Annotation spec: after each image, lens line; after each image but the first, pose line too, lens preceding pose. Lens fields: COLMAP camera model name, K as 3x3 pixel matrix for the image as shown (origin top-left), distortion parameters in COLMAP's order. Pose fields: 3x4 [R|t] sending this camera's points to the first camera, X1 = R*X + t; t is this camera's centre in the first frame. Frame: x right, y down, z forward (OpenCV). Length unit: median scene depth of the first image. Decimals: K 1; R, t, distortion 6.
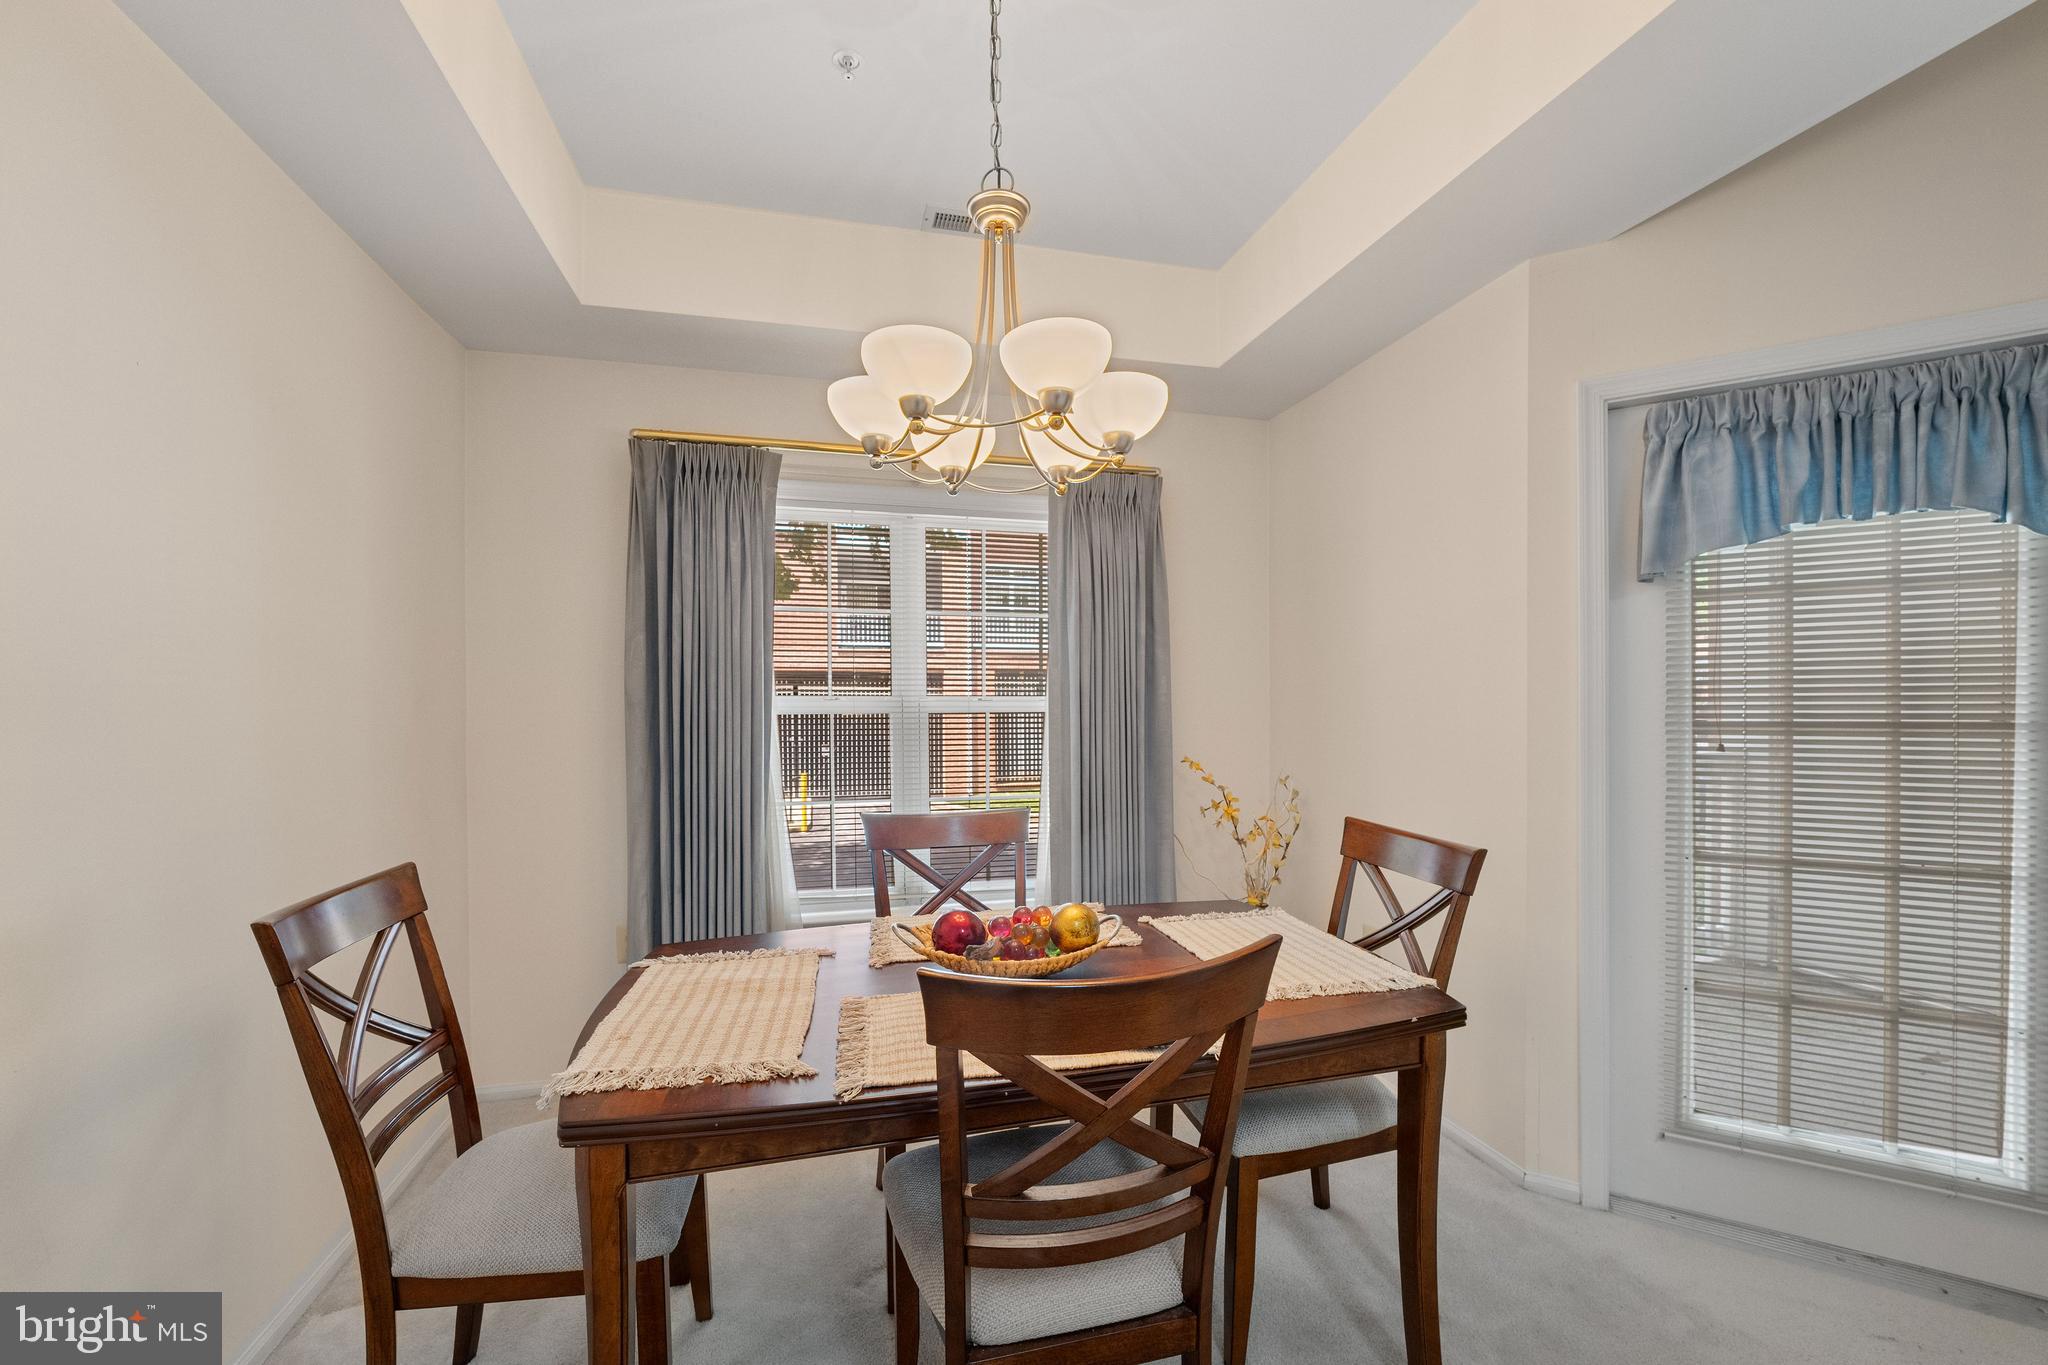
lens RADIAL K [[831.9, 0, 1023.0], [0, 831.9, 706.7], [0, 0, 1]] dist [-0.013060, 0.000264]
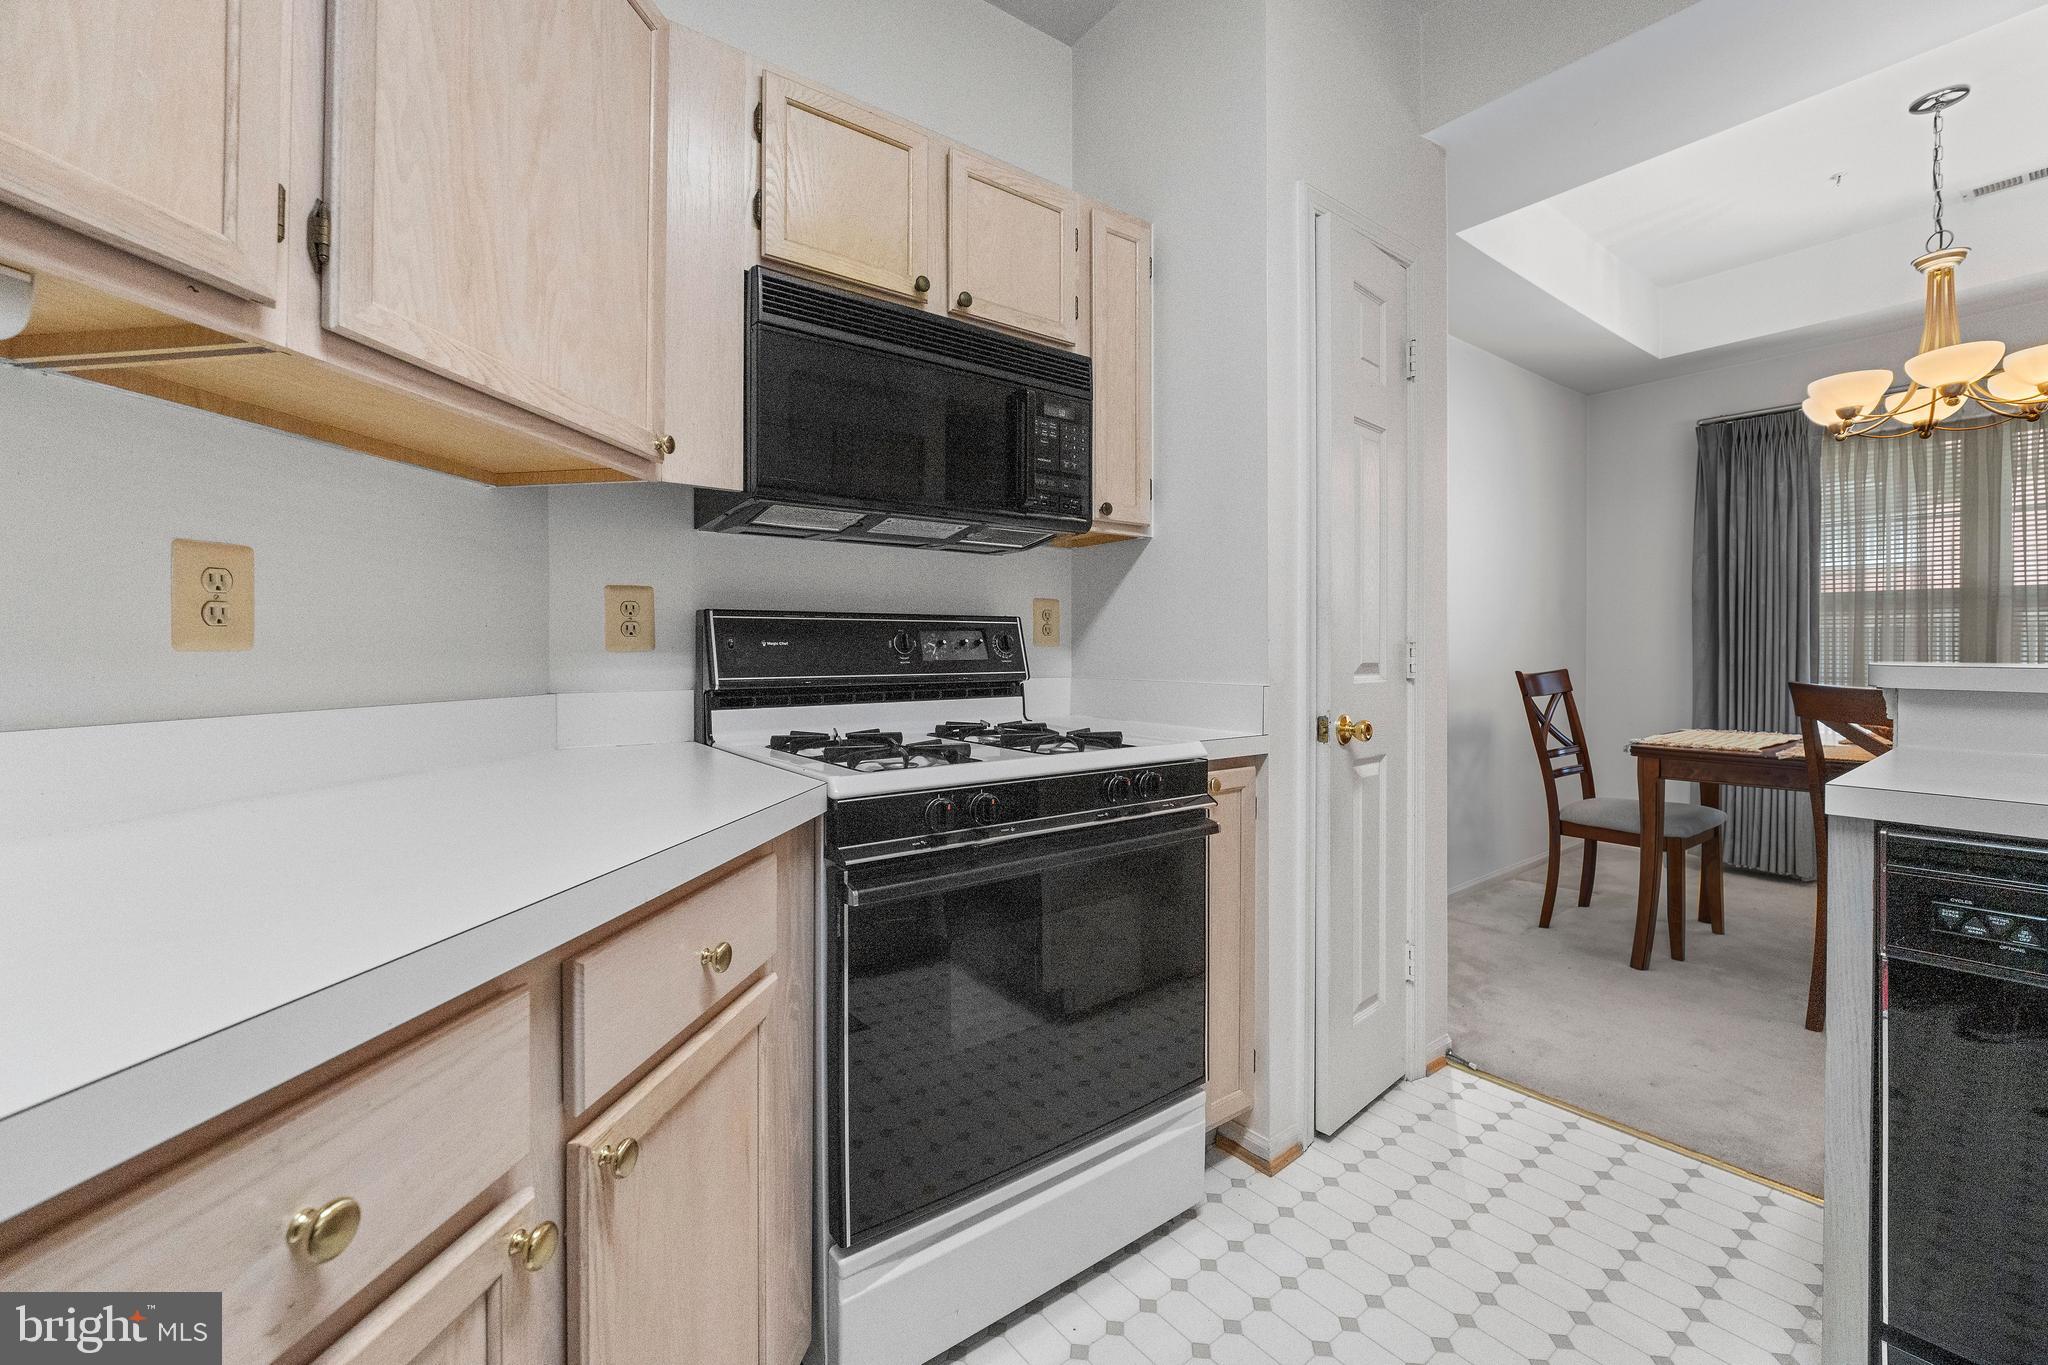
lens RADIAL K [[842.5, 0, 1026.8], [0, 842.5, 651.8], [0, 0, 1]] dist [-0.015762, 0.004622]
pose [[0.391345, 0.008780, -0.920202, 0.593705], [-0.006440, 0.999956, 0.006802, 0.111354], [0.920222, 0.003264, 0.391384, -0.946597]]
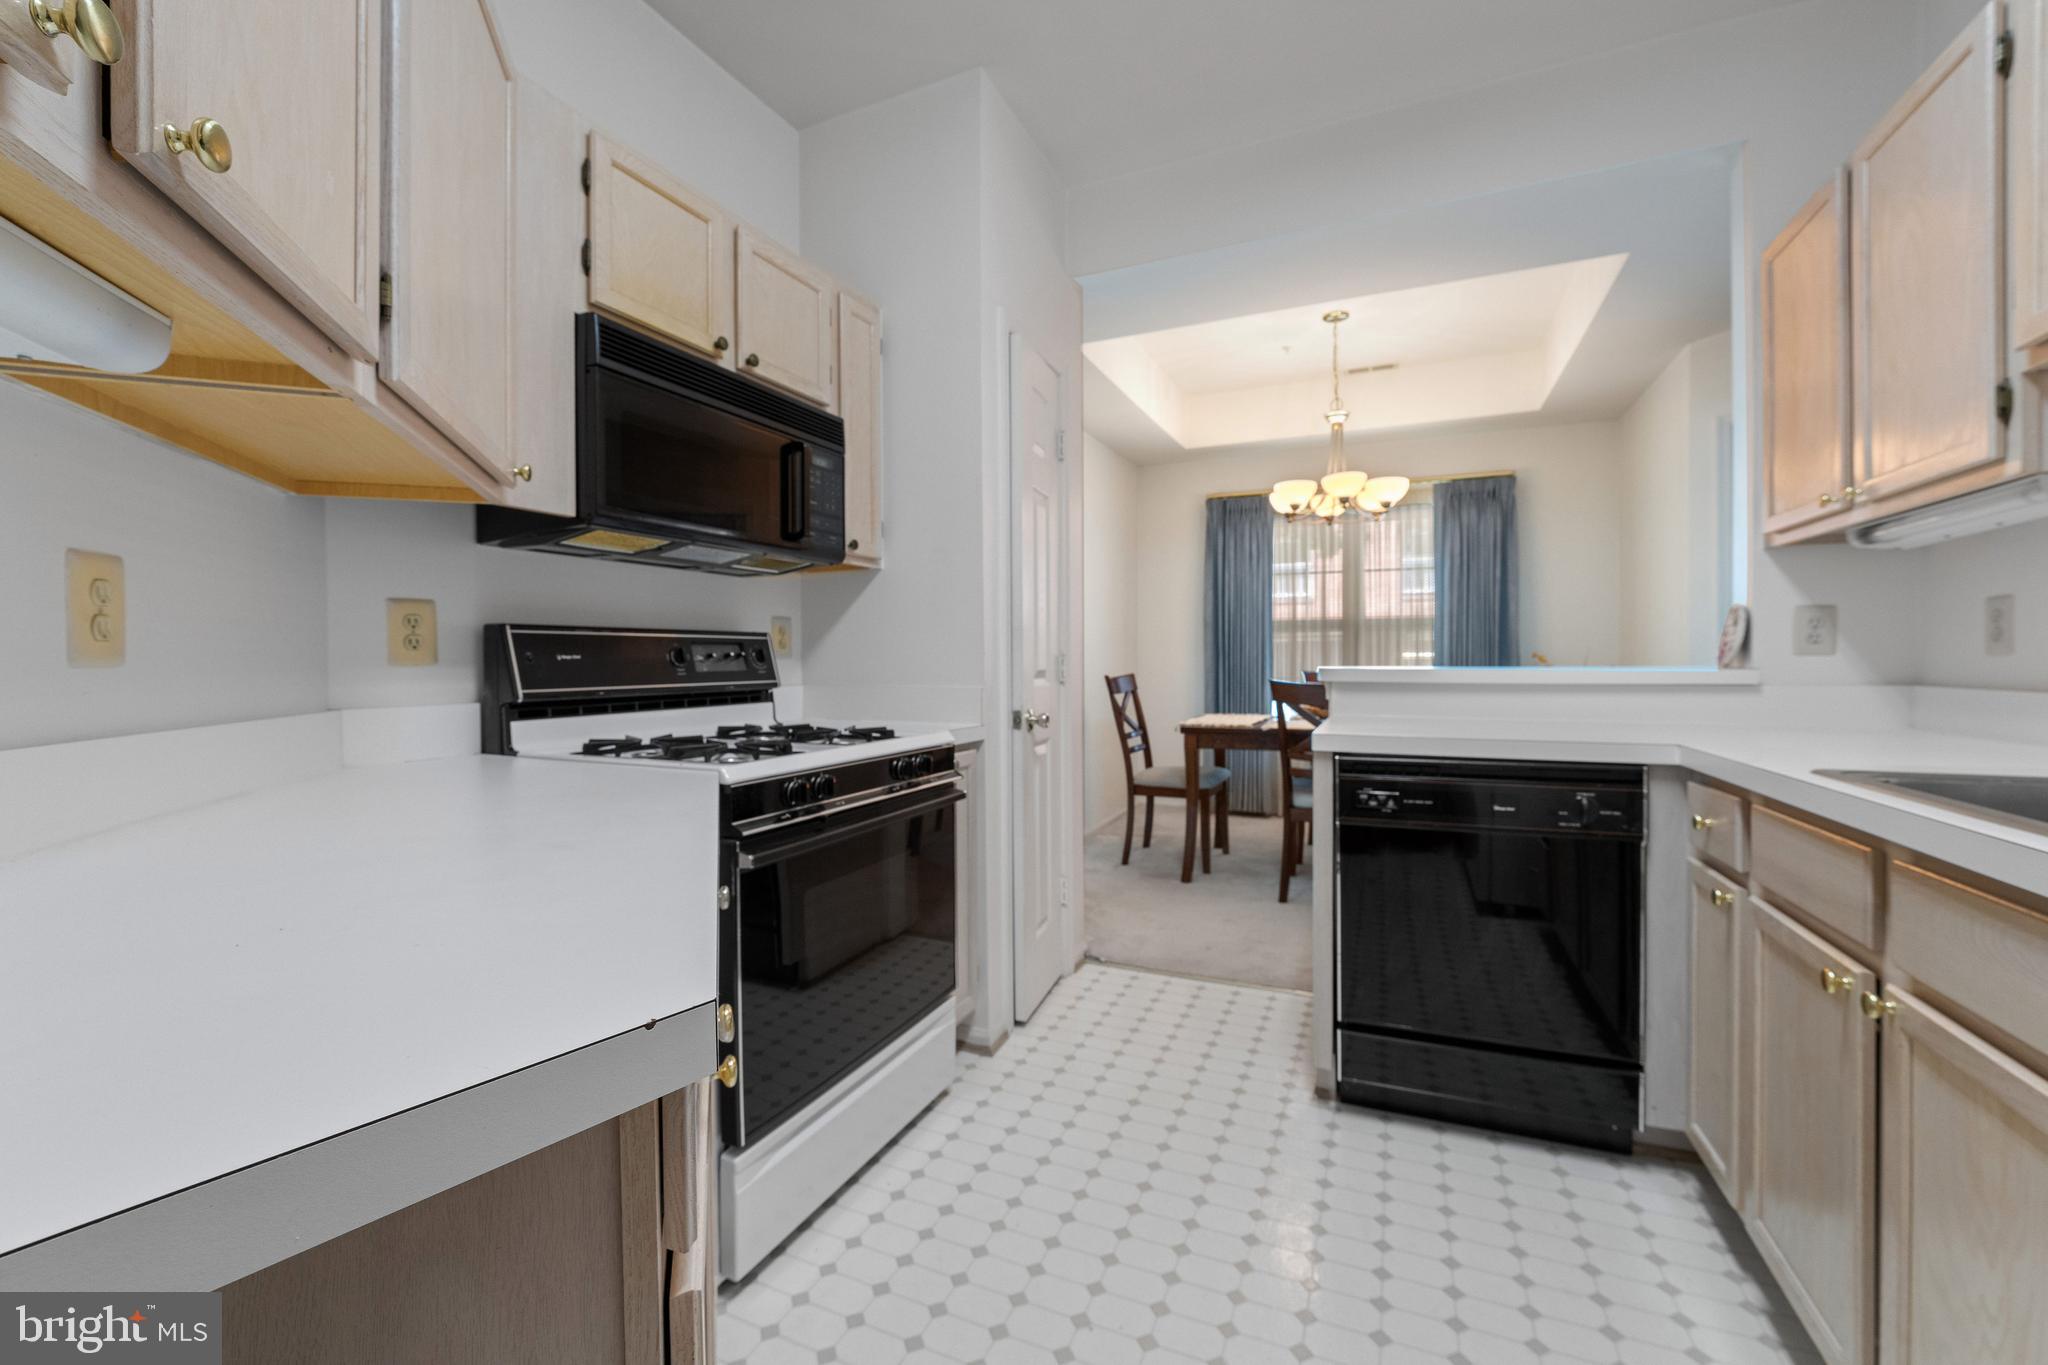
lens RADIAL K [[829.5, 0, 1025.4], [0, 829.5, 665.1], [0, 0, 1]] dist [-0.001131, 0.000063]
pose [[0.780978, 0.007710, -0.624510, 0.646192], [-0.003269, 0.999961, 0.008257, 0.109983], [0.624549, -0.004407, 0.780973, -1.242826]]
